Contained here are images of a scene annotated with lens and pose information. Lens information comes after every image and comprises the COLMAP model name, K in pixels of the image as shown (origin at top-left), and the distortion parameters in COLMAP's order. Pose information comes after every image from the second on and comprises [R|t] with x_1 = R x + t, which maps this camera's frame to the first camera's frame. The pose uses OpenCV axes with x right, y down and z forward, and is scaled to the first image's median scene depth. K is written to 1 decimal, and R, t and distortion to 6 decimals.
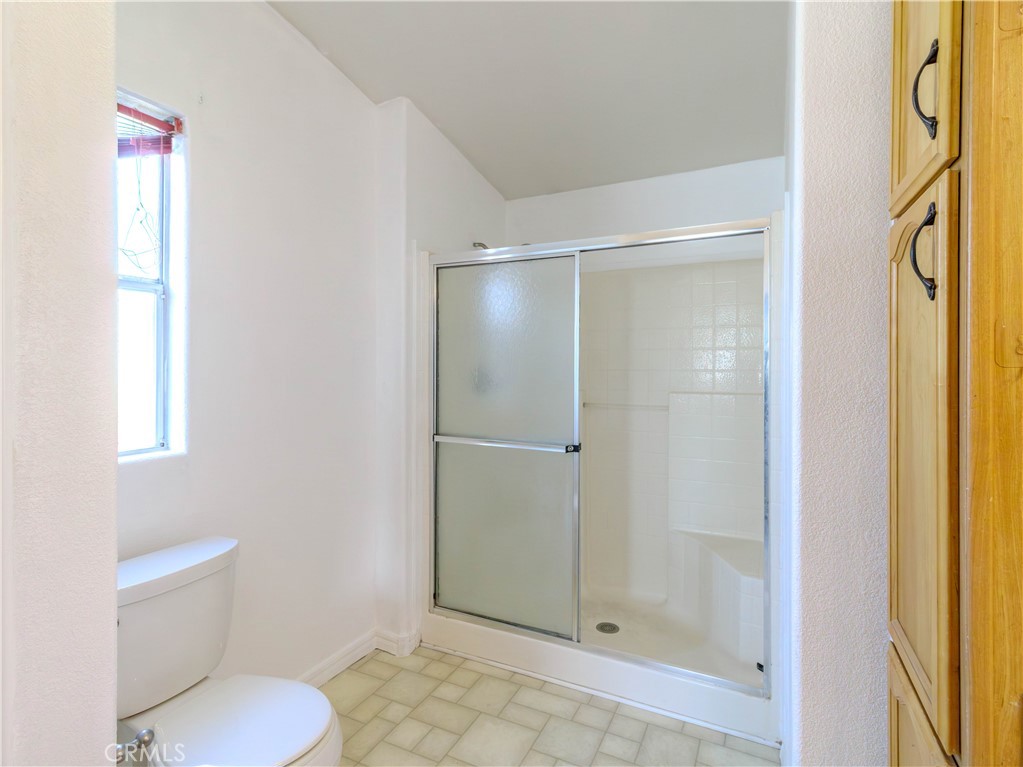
lens RADIAL K [[540.1, 0, 512.7], [0, 540.1, 368.2], [0, 0, 1]] dist [0.006940, 0.001140]
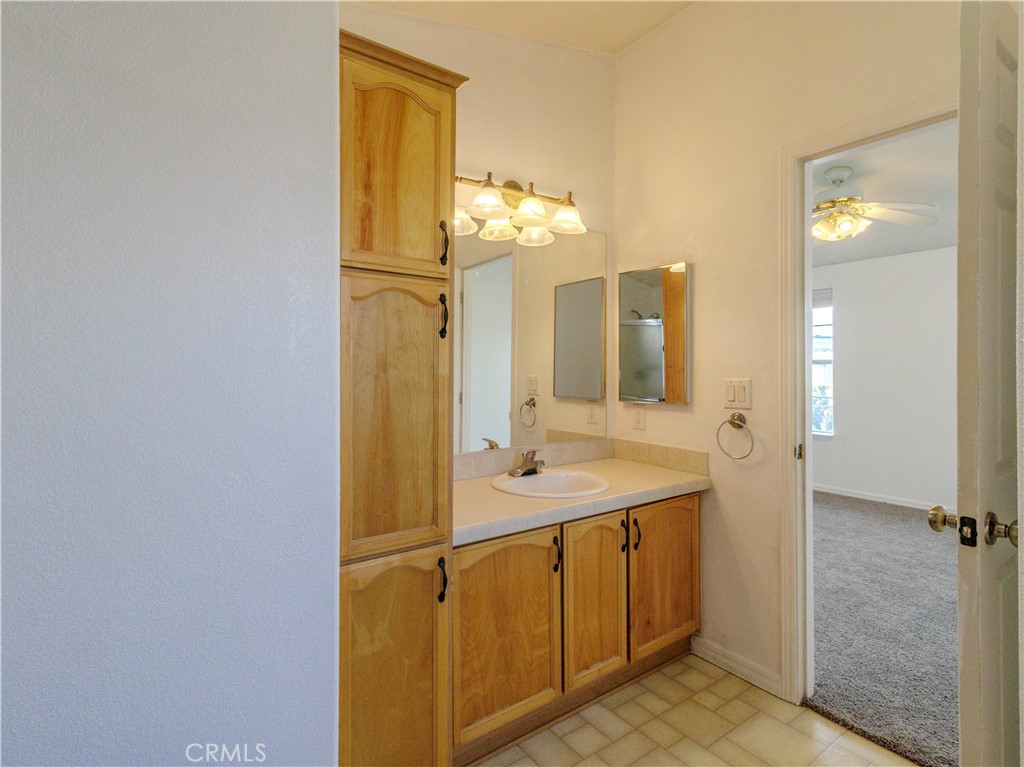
lens RADIAL K [[540.7, 0, 513.2], [0, 540.7, 368.2], [0, 0, 1]] dist [0.006940, 0.001140]
pose [[-0.887201, -0.007690, 0.461319, -0.174715], [-0.002389, 0.999924, 0.012074, -0.011415], [-0.461377, 0.009610, -0.887152, 1.015970]]
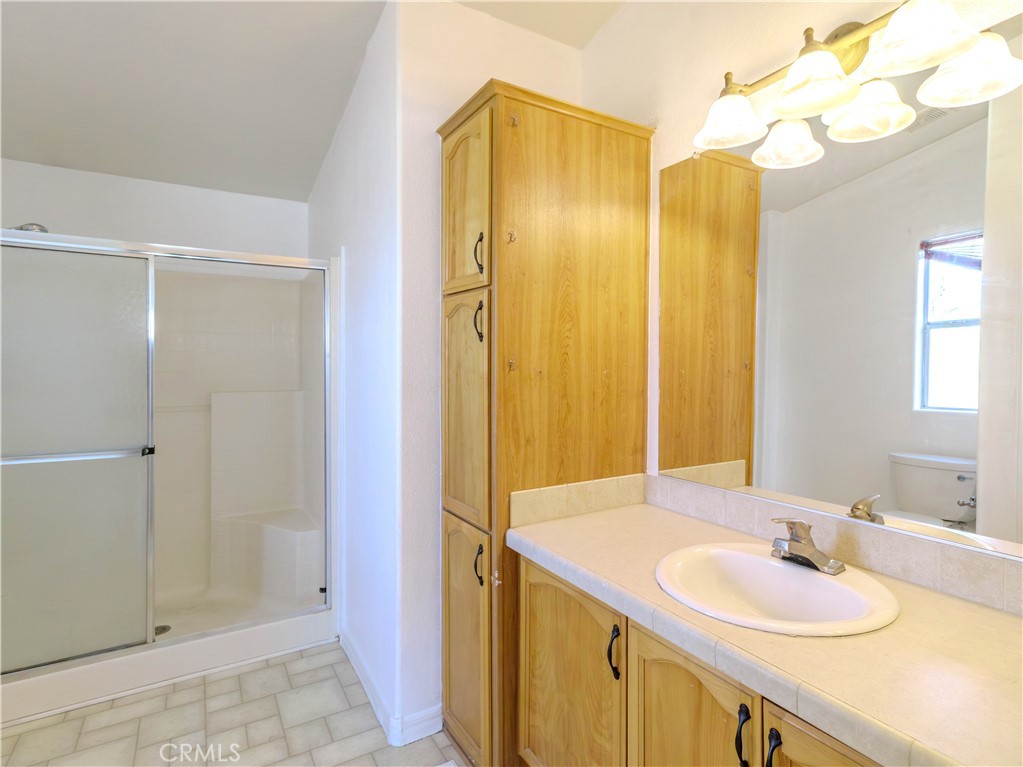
lens RADIAL K [[540.1, 0, 512.7], [0, 540.1, 368.2], [0, 0, 1]] dist [0.006940, 0.001140]
pose [[0.554349, -0.016257, 0.832126, -0.398646], [0.012461, 0.999859, 0.011232, -0.012912], [-0.832191, 0.004143, 0.554473, -0.148300]]
